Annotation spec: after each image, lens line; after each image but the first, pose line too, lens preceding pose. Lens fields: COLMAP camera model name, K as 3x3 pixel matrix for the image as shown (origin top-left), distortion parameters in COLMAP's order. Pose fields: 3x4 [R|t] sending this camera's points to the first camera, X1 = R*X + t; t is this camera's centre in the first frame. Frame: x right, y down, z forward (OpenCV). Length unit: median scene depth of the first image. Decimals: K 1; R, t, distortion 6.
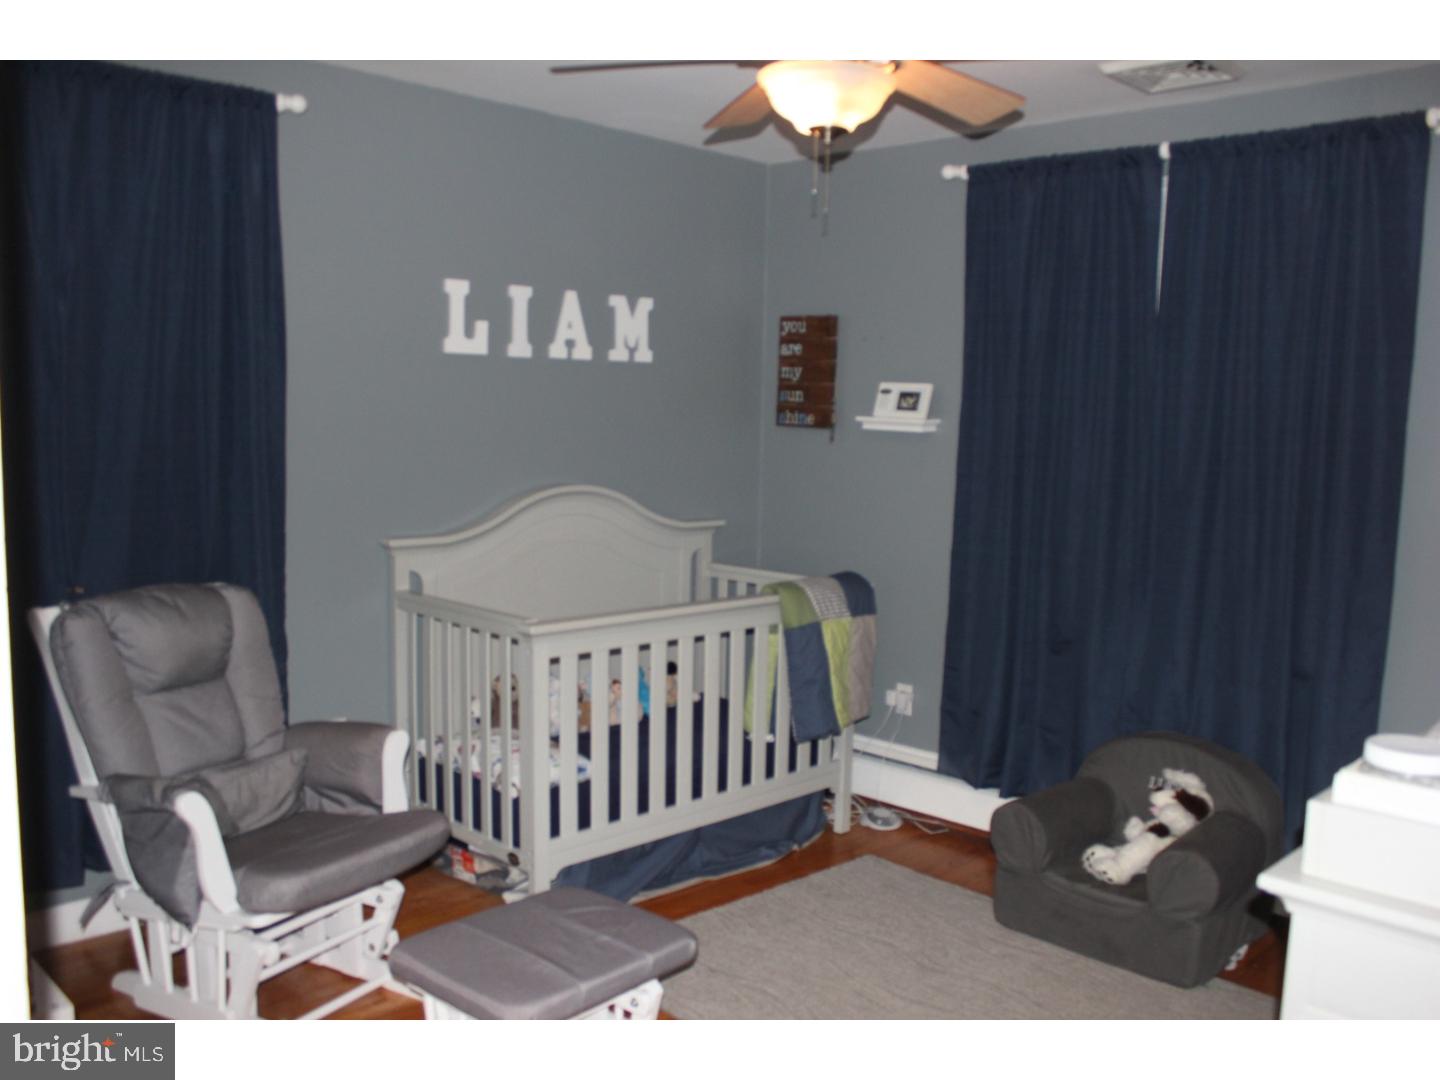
lens RADIAL K [[1226.8, 0, 720.0], [0, 1226.8, 540.0], [0, 0, 1]] dist [-0.180322, 0.187107]
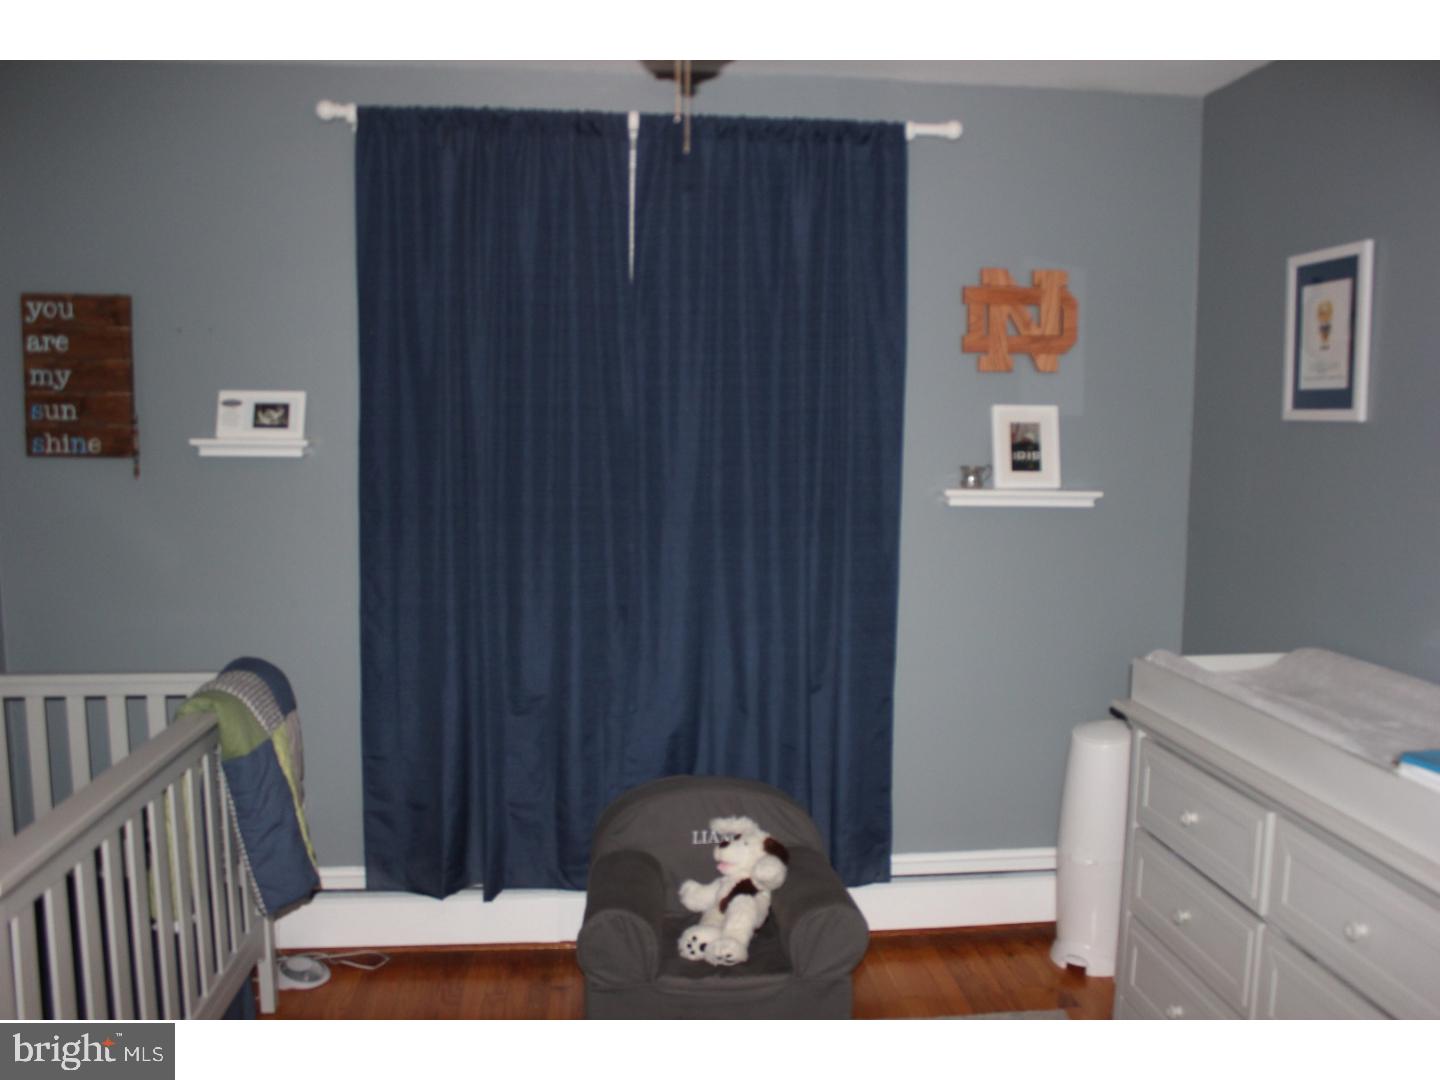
lens RADIAL K [[1226.8, 0, 720.0], [0, 1226.8, 540.0], [0, 0, 1]] dist [-0.180322, 0.187107]
pose [[0.627295, -0.106583, 0.771454, -0.240185], [0.092687, 0.993767, 0.061931, -0.057226], [-0.773246, 0.032655, 0.633264, 0.322105]]
